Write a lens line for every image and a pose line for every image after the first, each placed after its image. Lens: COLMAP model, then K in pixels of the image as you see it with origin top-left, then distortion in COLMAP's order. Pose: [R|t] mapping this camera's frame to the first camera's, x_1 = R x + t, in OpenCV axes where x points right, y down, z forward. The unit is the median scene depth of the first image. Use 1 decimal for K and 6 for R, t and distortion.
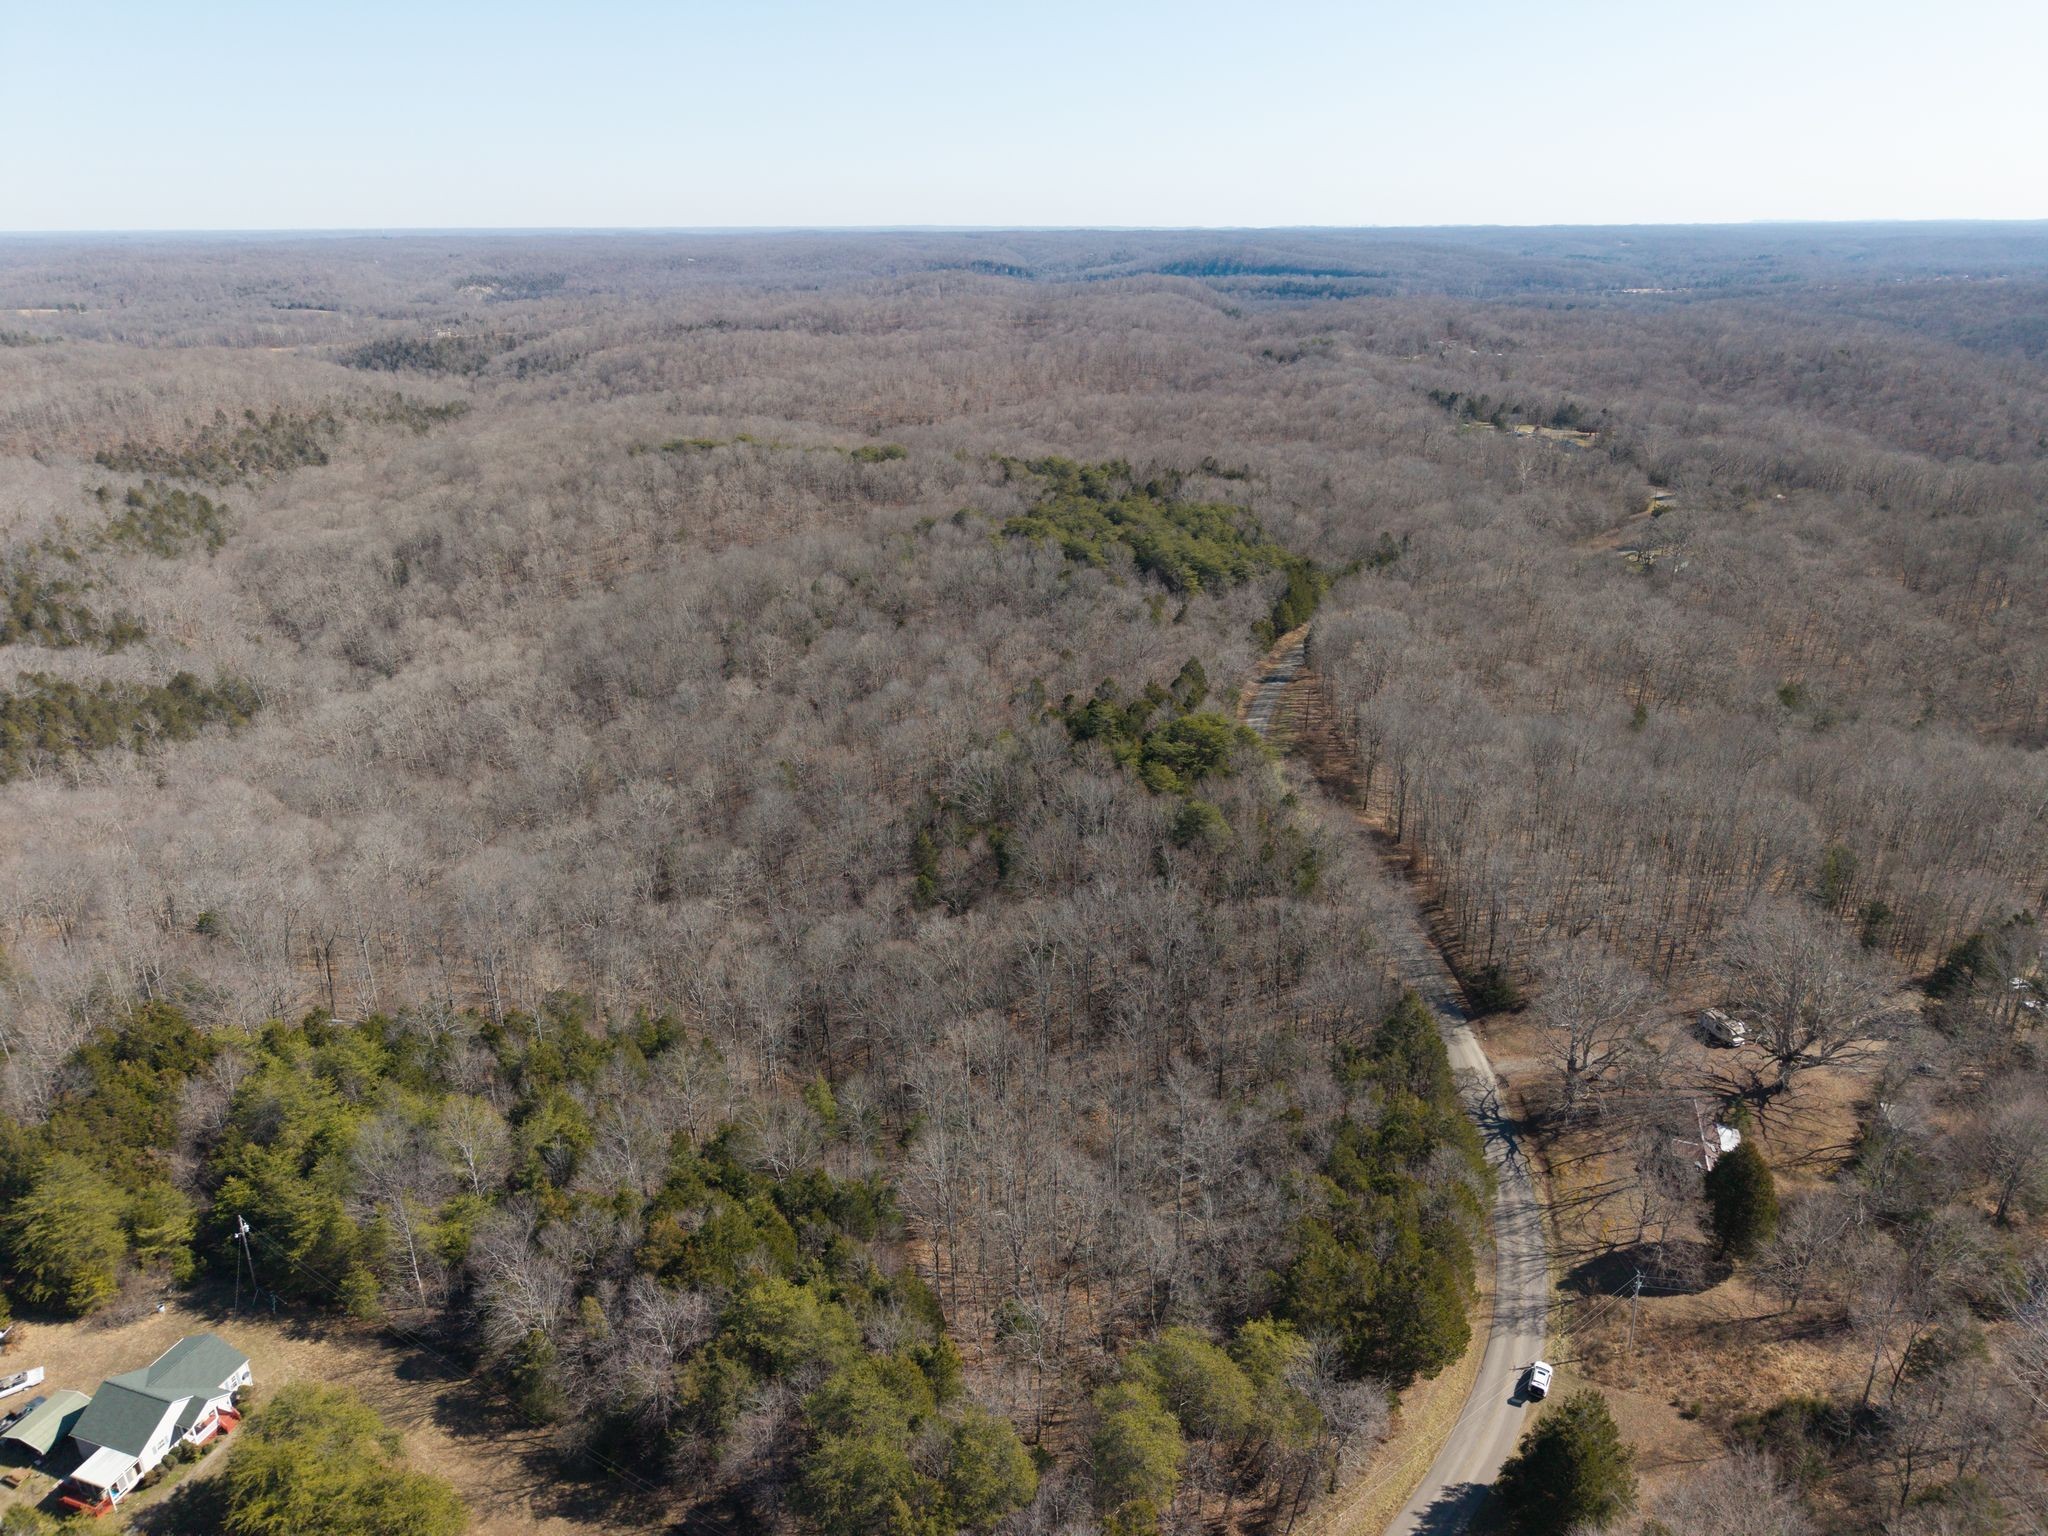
lens RADIAL K [[1354.4, 0, 1029.8], [0, 1354.4, 762.2], [0, 0, 1]] dist [0.020343, -0.025654]
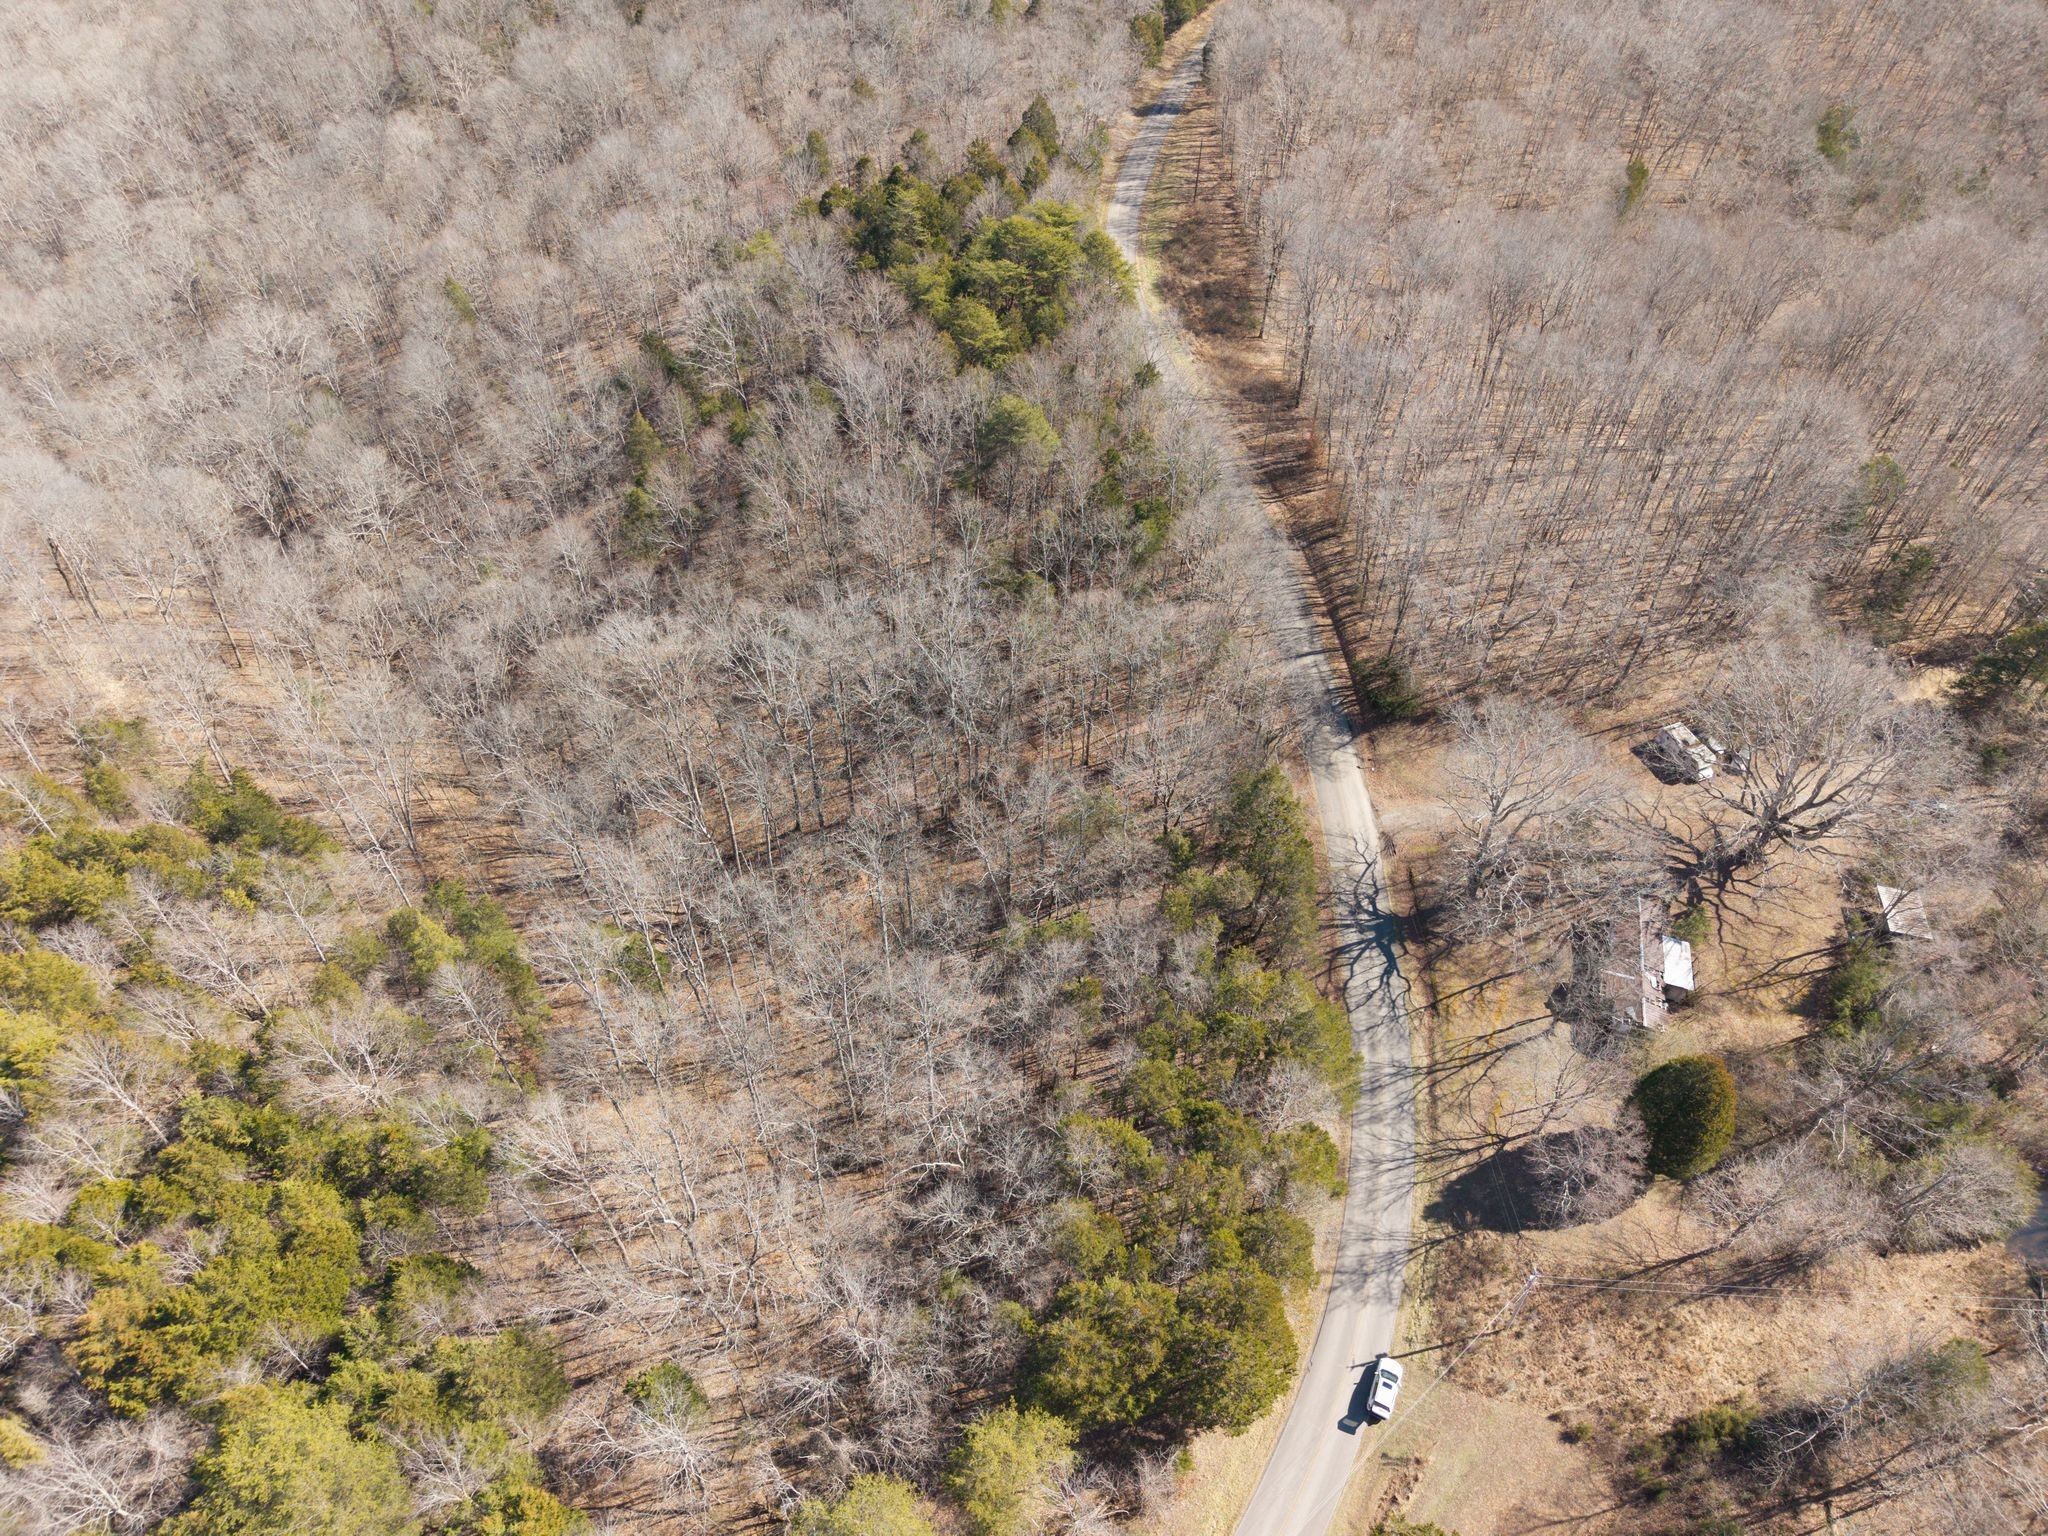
lens RADIAL K [[1354.4, 0, 1026.5], [0, 1354.4, 752.5], [0, 0, 1]] dist [0.020343, -0.025654]
pose [[0.997959, -0.029118, 0.056834, 0.100124], [0.001118, 0.897823, 0.440355, -0.130009], [-0.063849, -0.439393, 0.896023, 0.339616]]
